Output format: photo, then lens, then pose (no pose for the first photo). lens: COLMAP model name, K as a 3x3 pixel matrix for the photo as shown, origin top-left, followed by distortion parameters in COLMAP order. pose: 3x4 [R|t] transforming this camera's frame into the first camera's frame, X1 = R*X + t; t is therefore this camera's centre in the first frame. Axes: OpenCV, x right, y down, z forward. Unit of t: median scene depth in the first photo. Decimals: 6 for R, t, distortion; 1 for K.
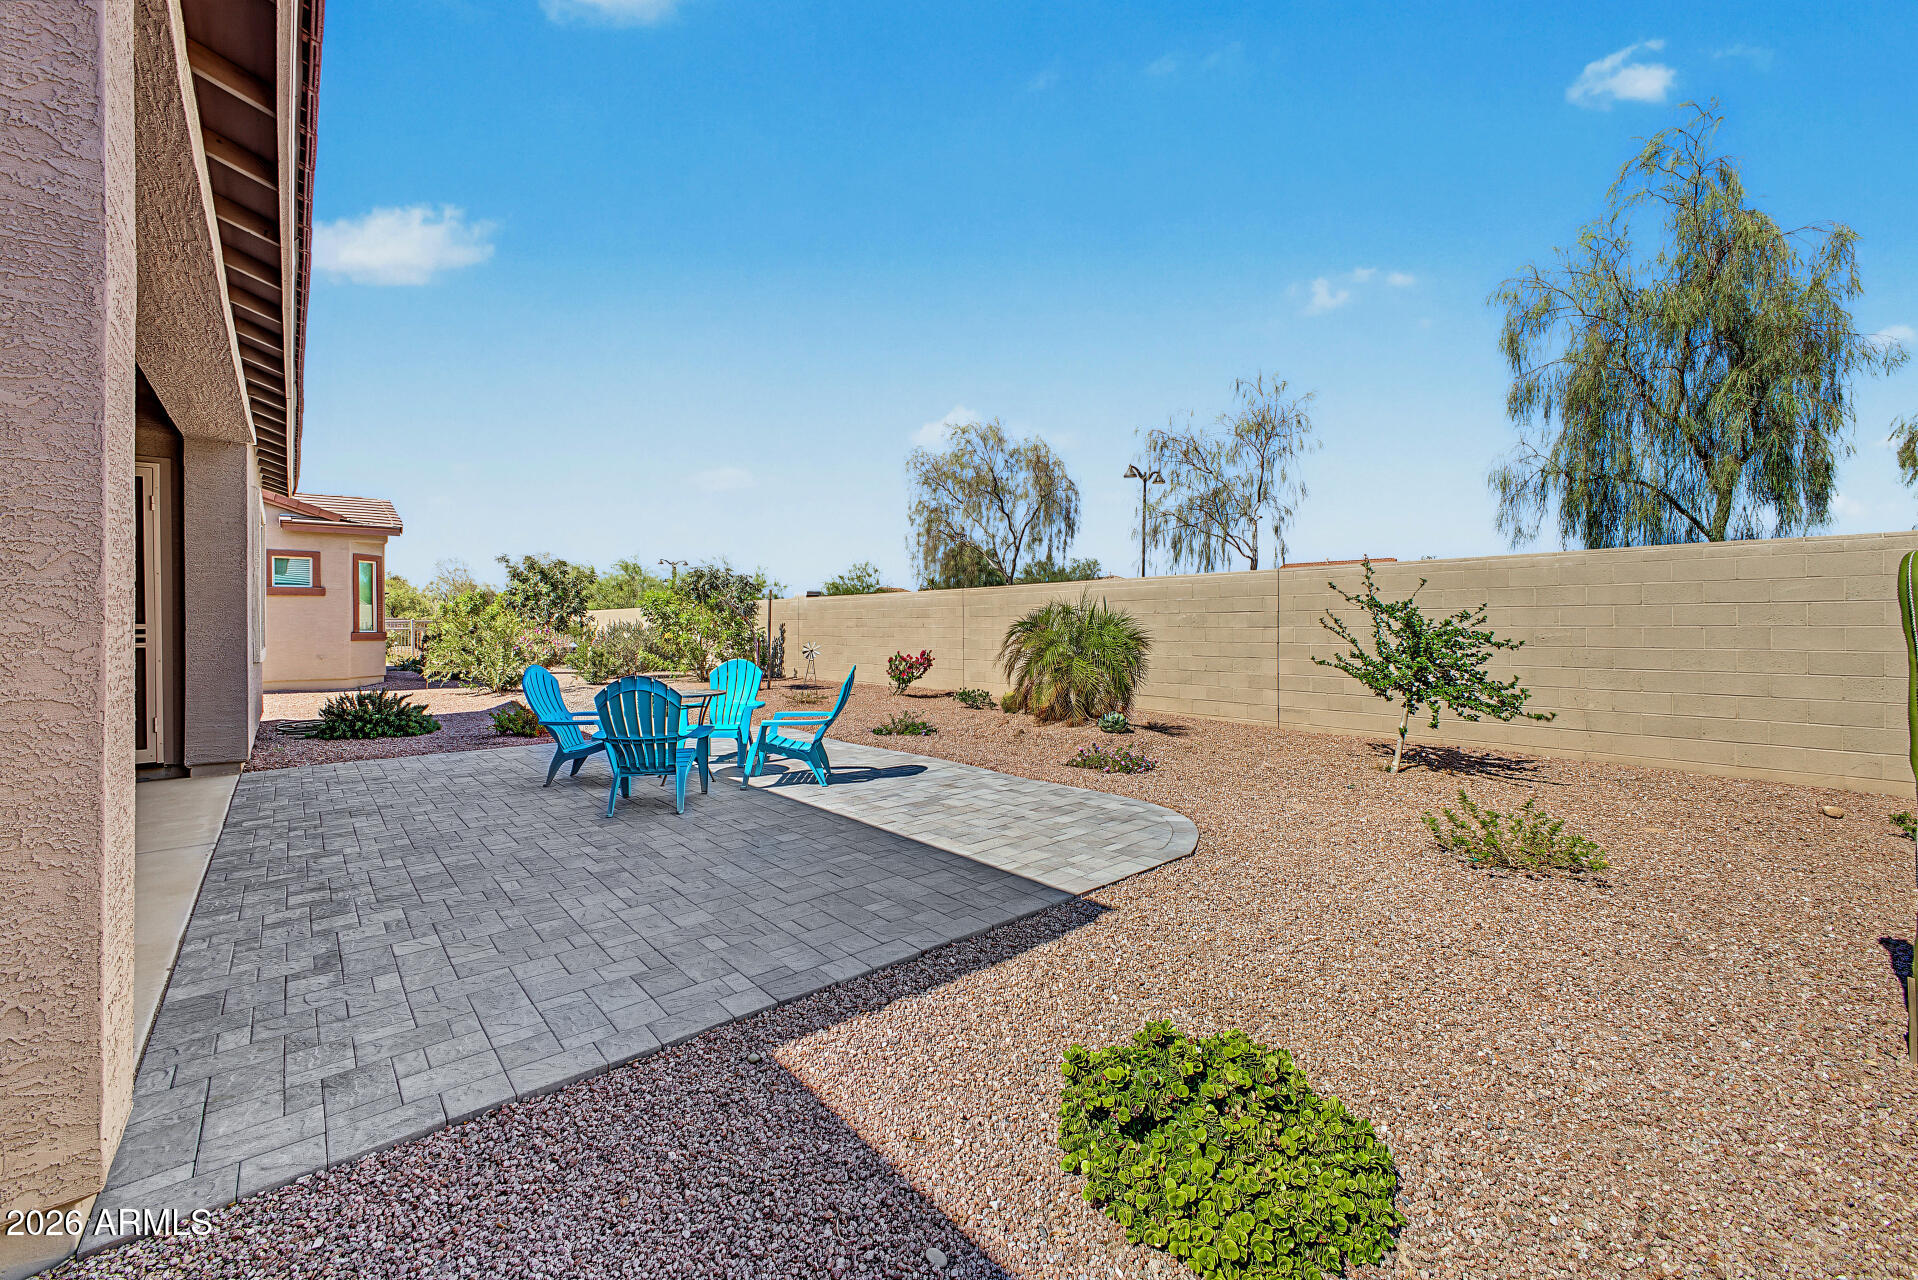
lens RADIAL K [[754.3, 0, 956.3], [0, 754.3, 628.8], [0, 0, 1]] dist [0.015791, -0.000048]
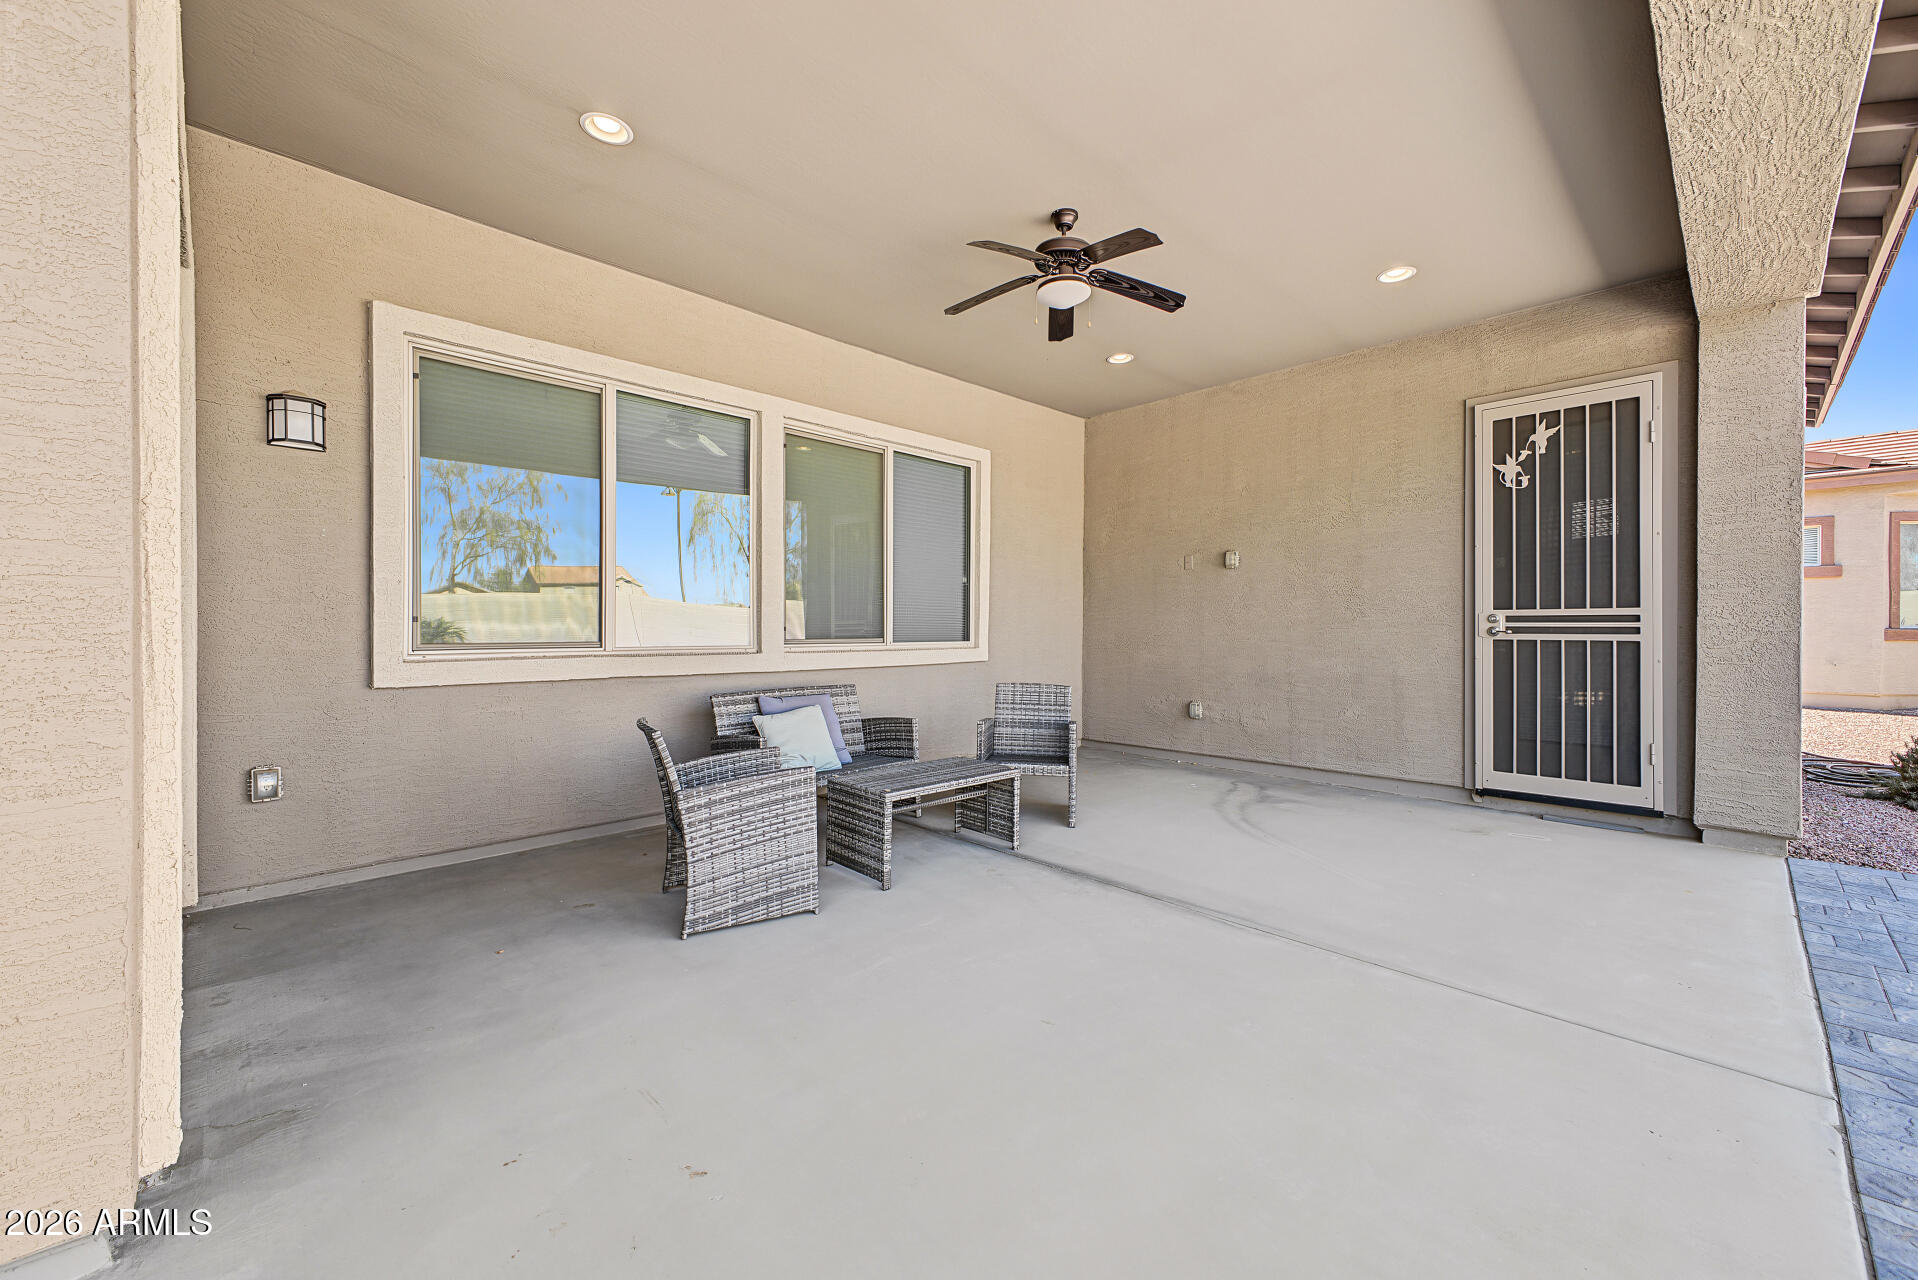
lens RADIAL K [[754.3, 0, 956.3], [0, 754.3, 628.8], [0, 0, 1]] dist [0.015791, -0.000048]
pose [[0.059408, 0.005499, -0.998219, -0.395350], [-0.003870, 0.999979, 0.005278, 0.011794], [0.998226, 0.003550, 0.059428, 0.334007]]
